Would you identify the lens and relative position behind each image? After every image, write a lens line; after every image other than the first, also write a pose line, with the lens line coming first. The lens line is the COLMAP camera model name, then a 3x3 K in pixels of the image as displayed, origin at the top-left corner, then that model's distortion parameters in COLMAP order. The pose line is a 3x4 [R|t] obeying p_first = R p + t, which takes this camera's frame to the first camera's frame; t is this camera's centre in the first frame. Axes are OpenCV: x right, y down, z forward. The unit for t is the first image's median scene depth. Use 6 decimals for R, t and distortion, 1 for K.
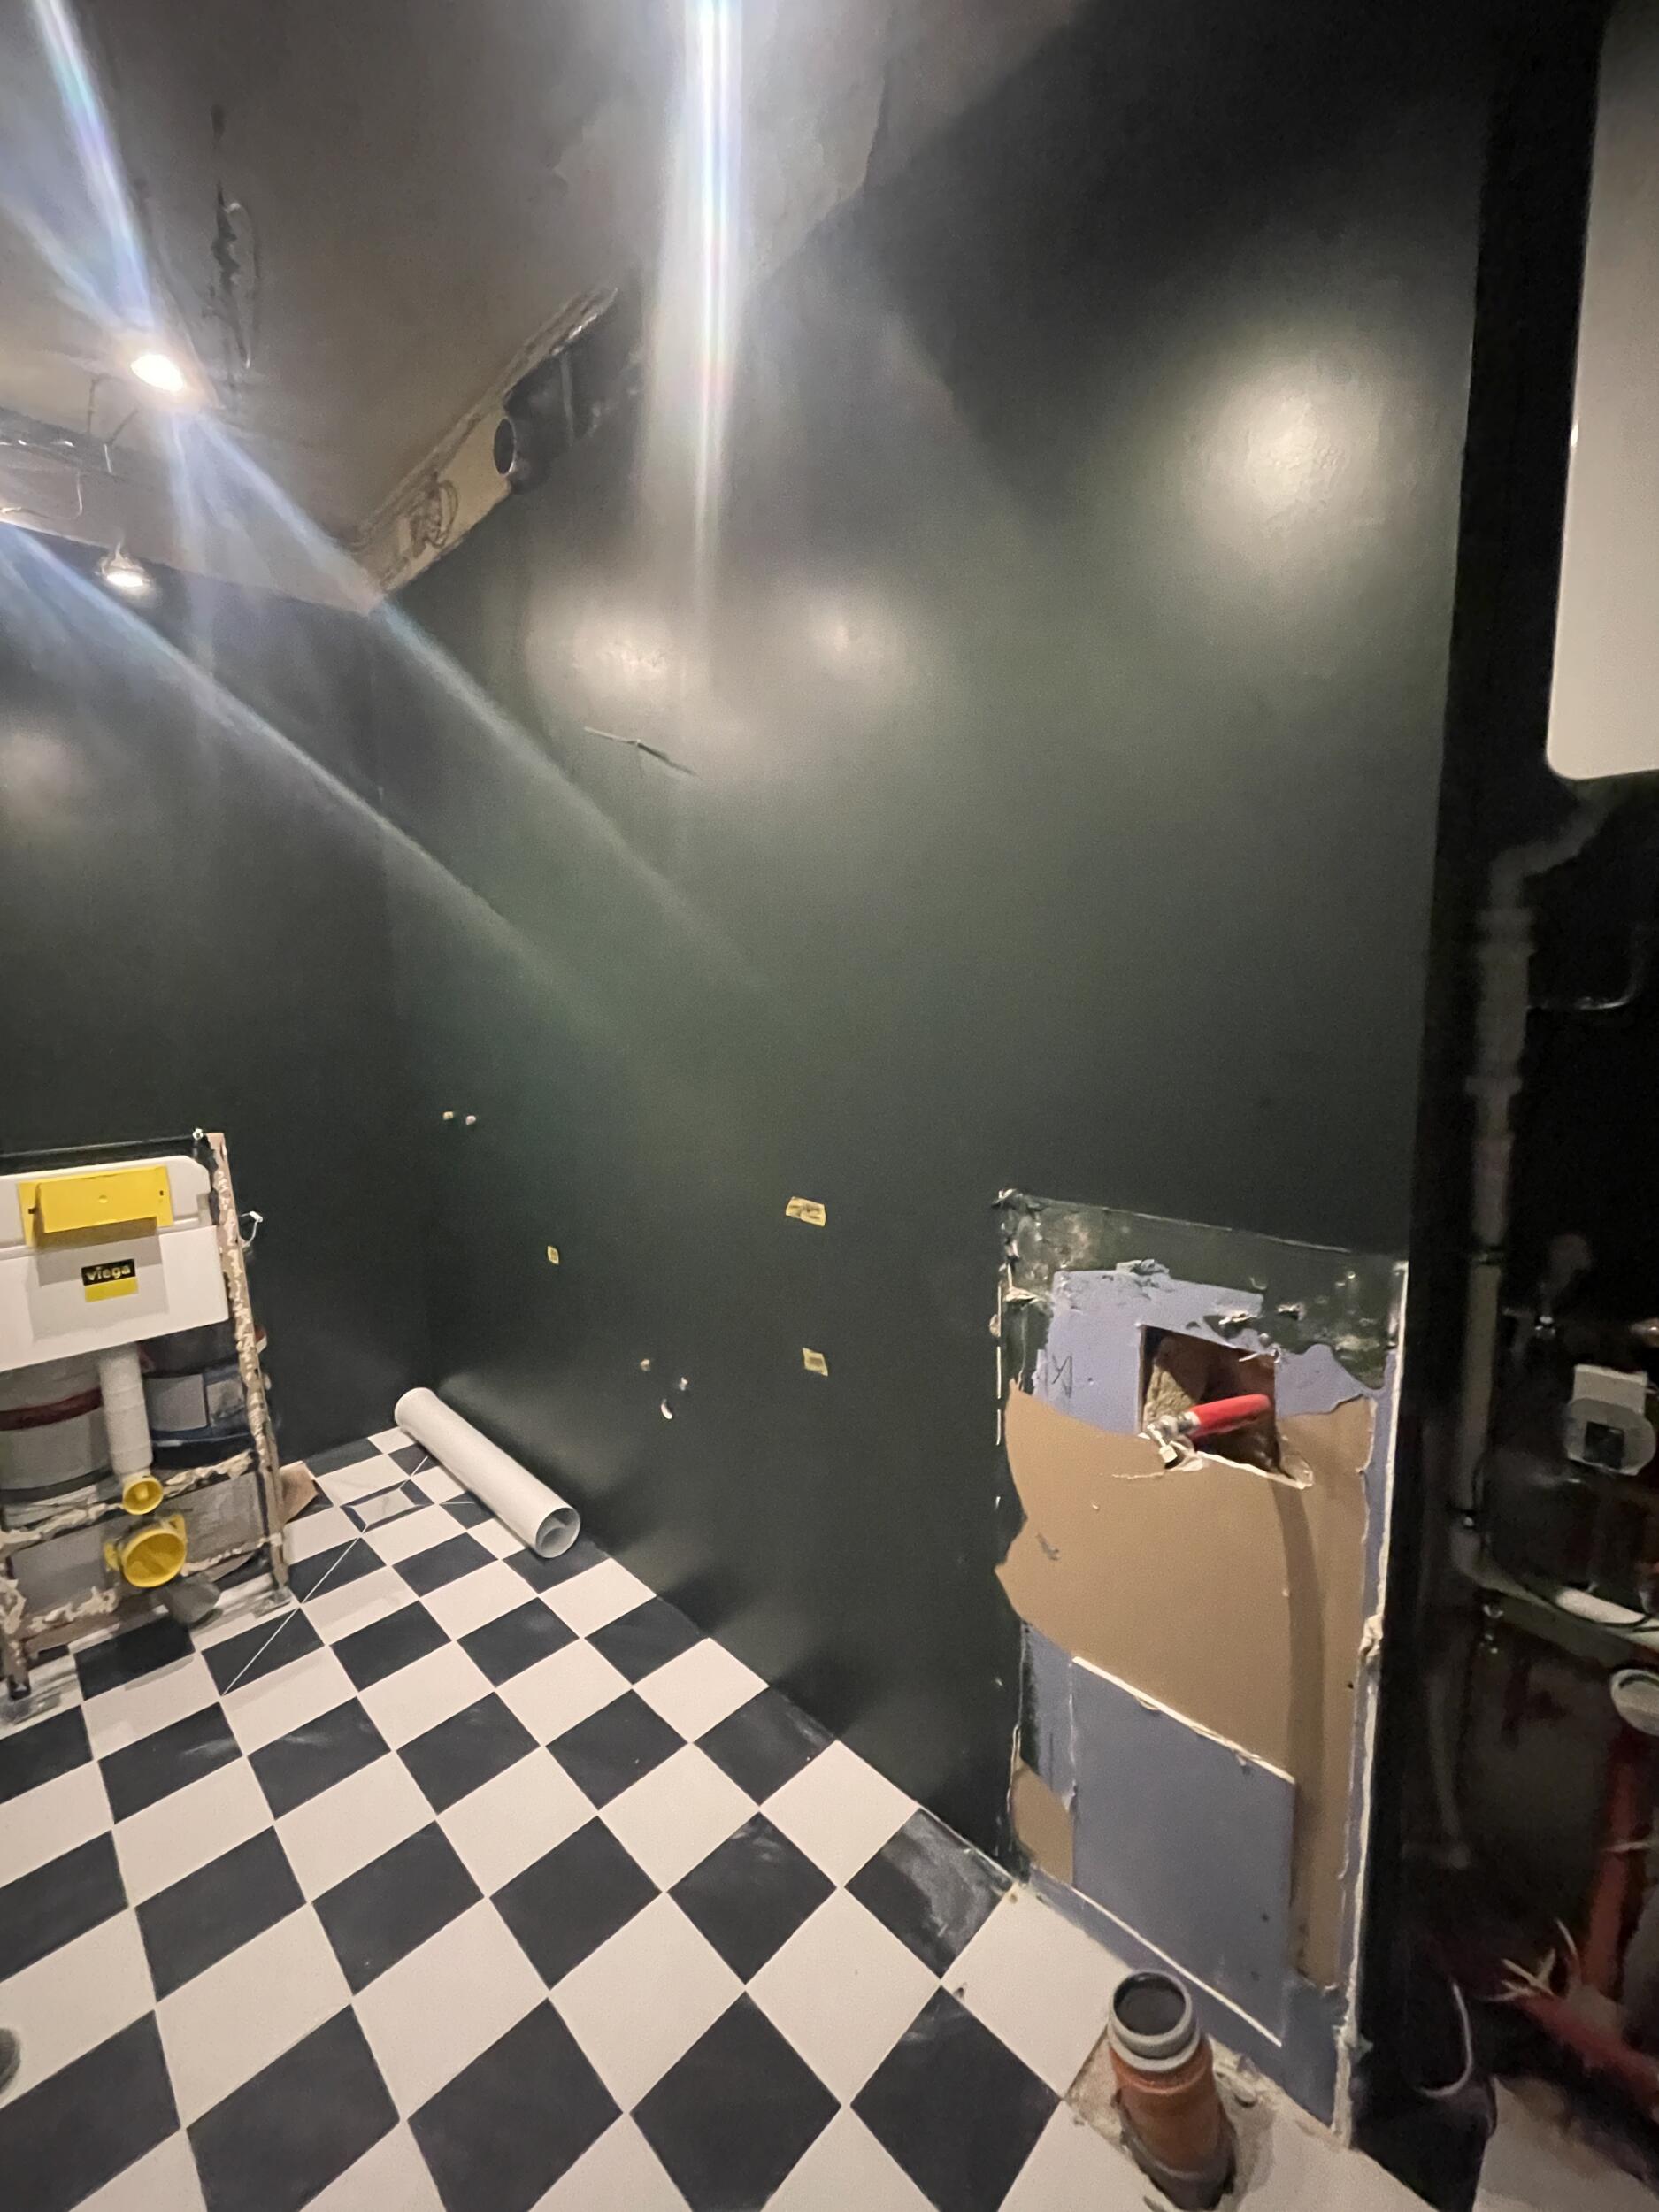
lens RADIAL K [[867.2, 0, 829.5], [0, 867.2, 1106.0], [0, 0, 1]] dist [-0.000869, -0.000426]
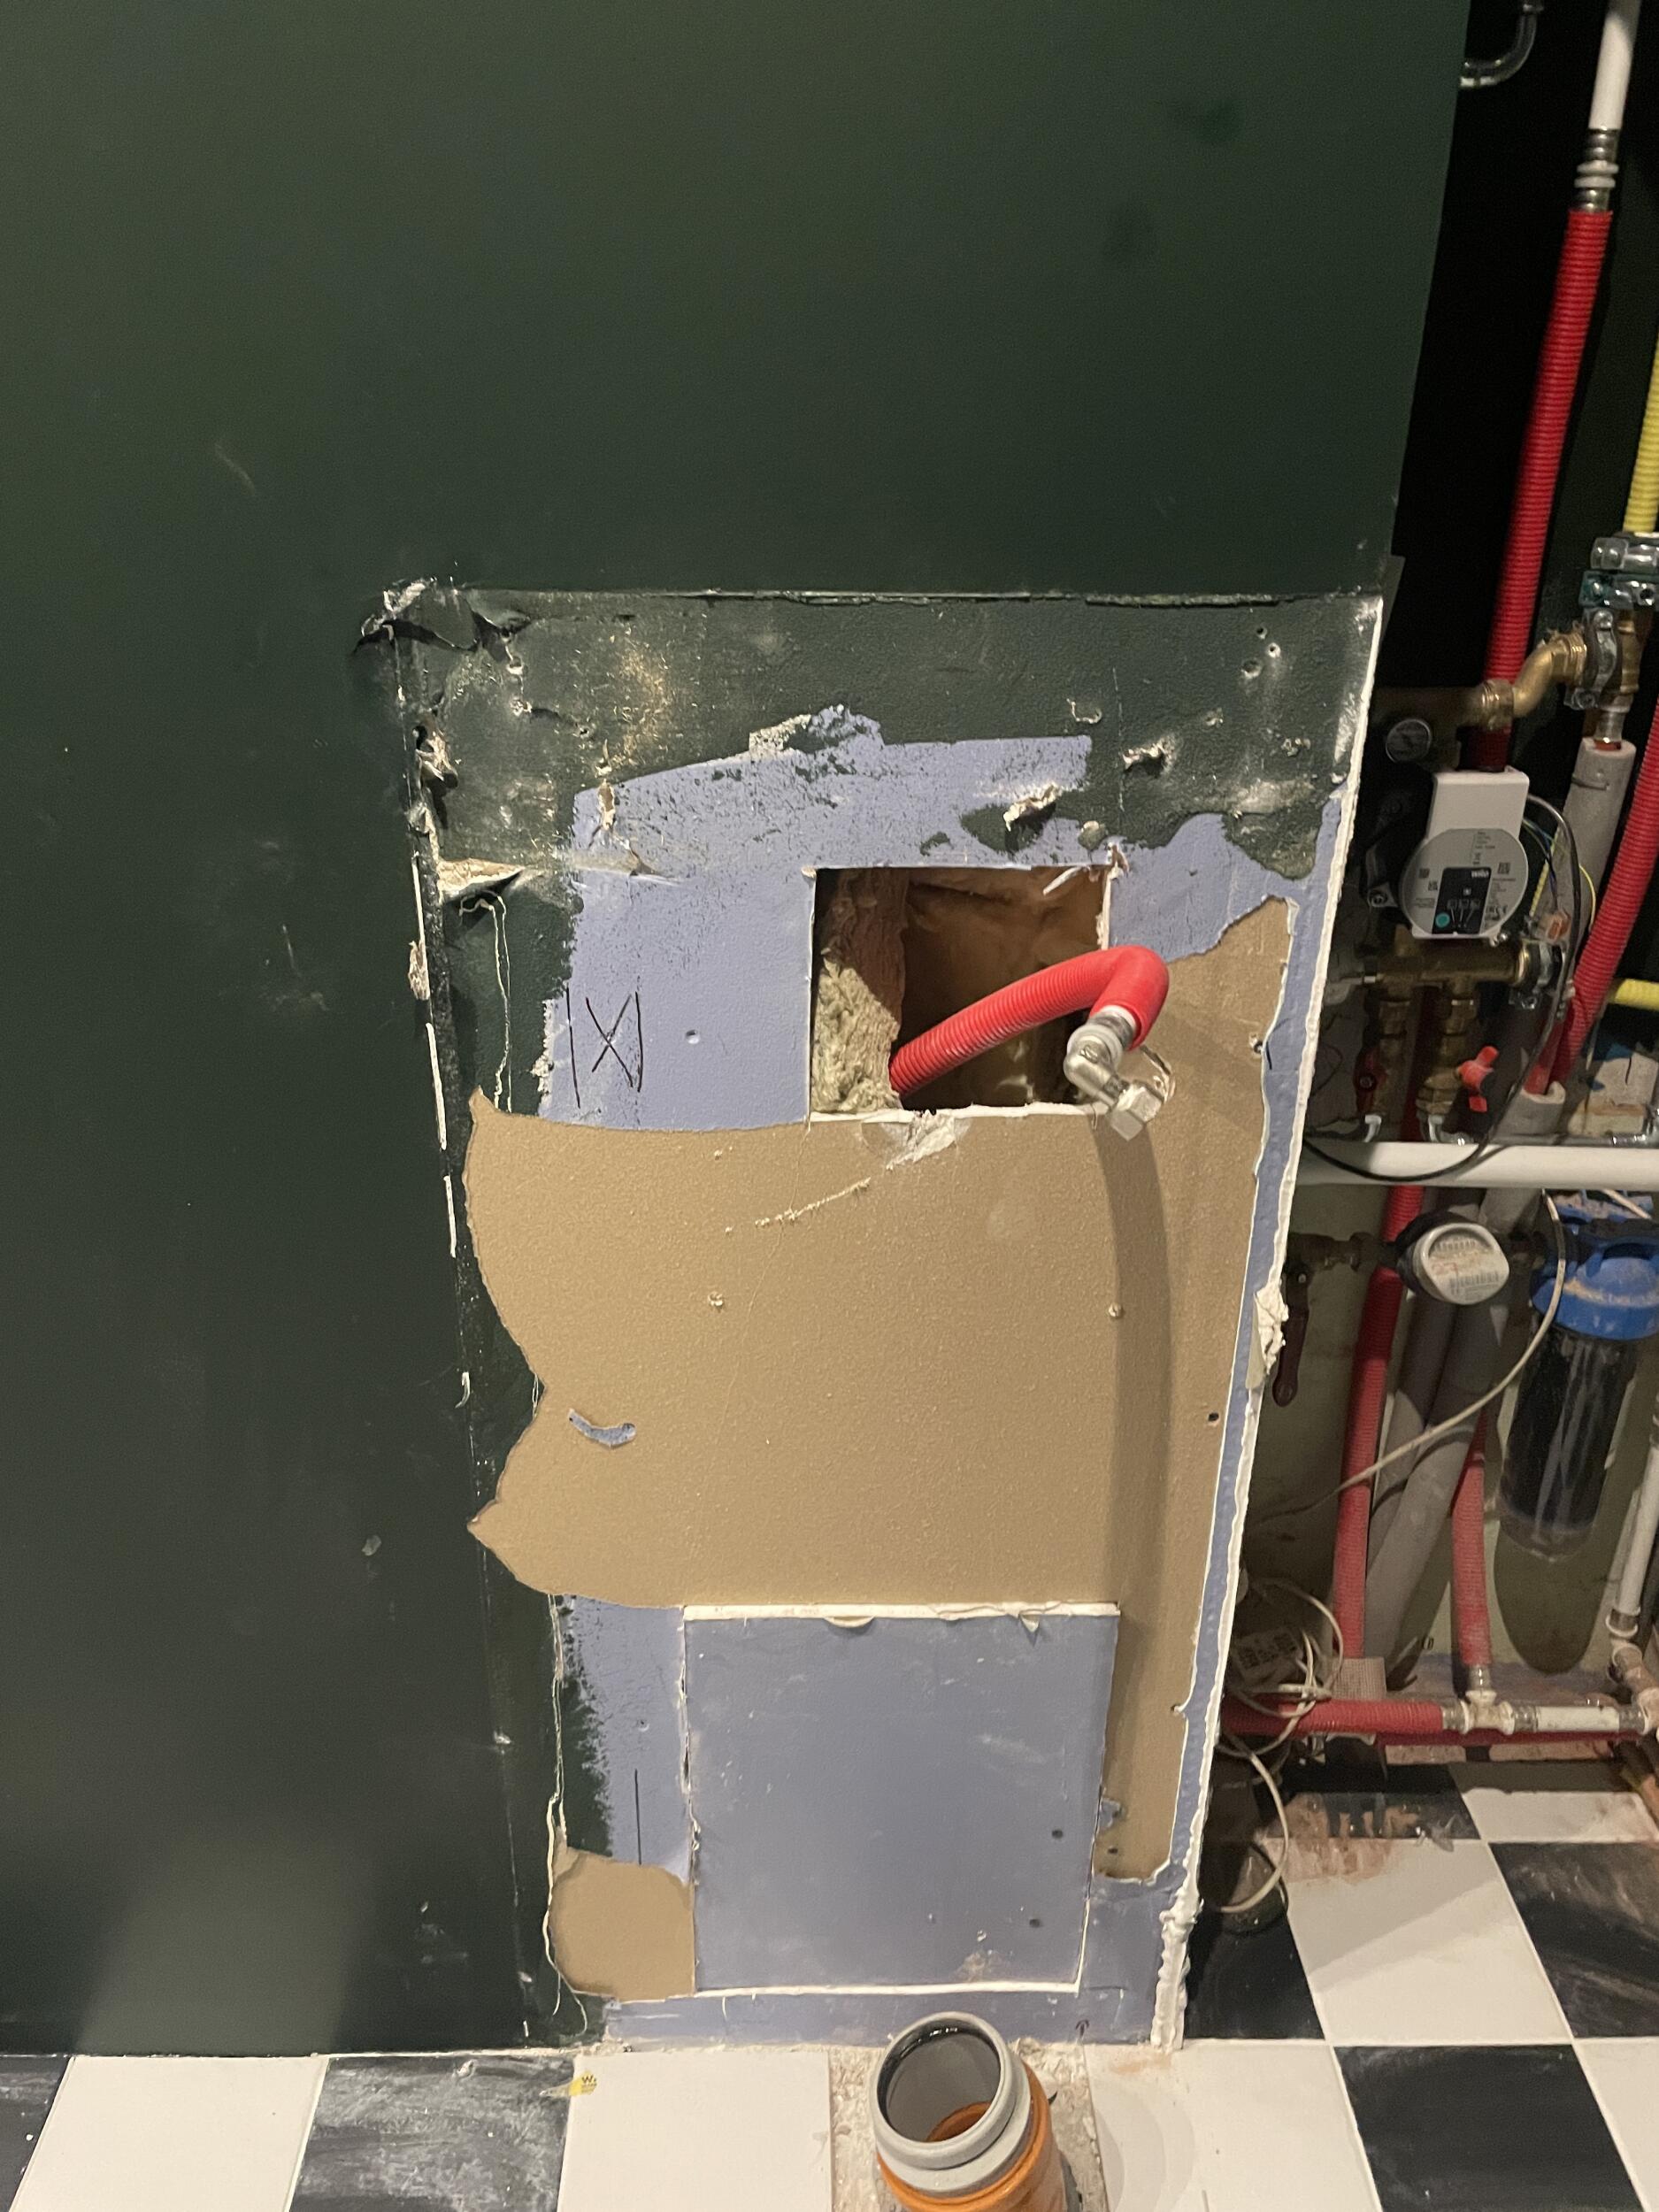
lens RADIAL K [[1678.9, 0, 829.5], [0, 1678.9, 1106.0], [0, 0, 1]] dist [0.102597, -0.154725]
pose [[0.705807, -0.284236, 0.648881, -0.191593], [0.069926, 0.939456, 0.335459, 0.081128], [-0.704944, -0.191396, 0.682950, 0.393878]]
